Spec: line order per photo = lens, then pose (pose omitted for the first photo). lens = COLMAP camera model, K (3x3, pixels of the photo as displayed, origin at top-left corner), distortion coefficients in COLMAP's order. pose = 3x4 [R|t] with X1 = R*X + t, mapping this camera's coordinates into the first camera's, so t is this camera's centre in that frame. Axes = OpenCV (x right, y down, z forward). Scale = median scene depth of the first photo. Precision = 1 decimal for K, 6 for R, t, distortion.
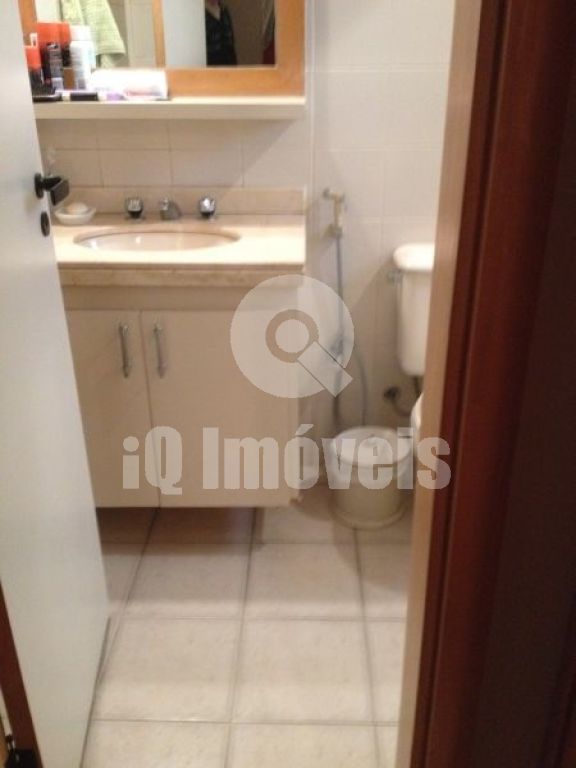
lens RADIAL K [[722.7, 0, 288.0], [0, 722.7, 384.0], [0, 0, 1]] dist [0.011686, 0.008402]
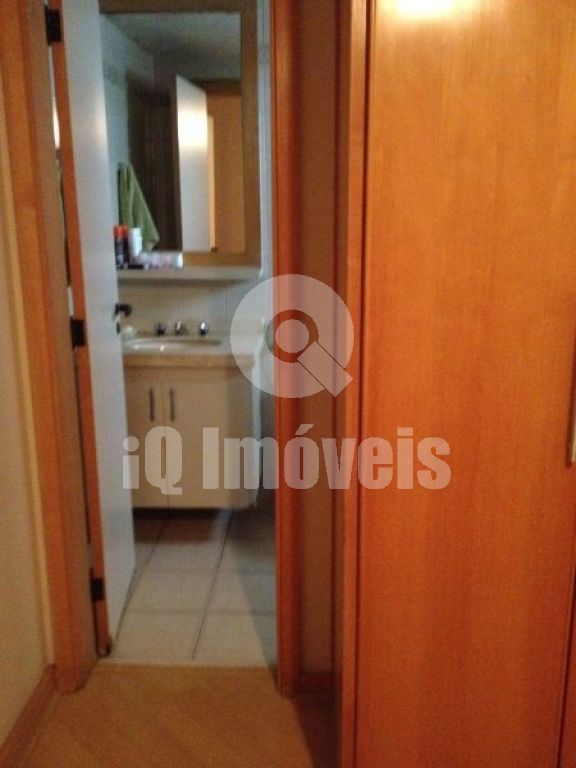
lens RADIAL K [[722.7, 0, 288.0], [0, 722.7, 384.0], [0, 0, 1]] dist [0.011686, 0.008402]
pose [[0.999842, 0.004987, -0.017062, 0.126390], [-0.008336, 0.979295, -0.202265, 0.247527], [0.015700, 0.202375, 0.979182, -0.689827]]
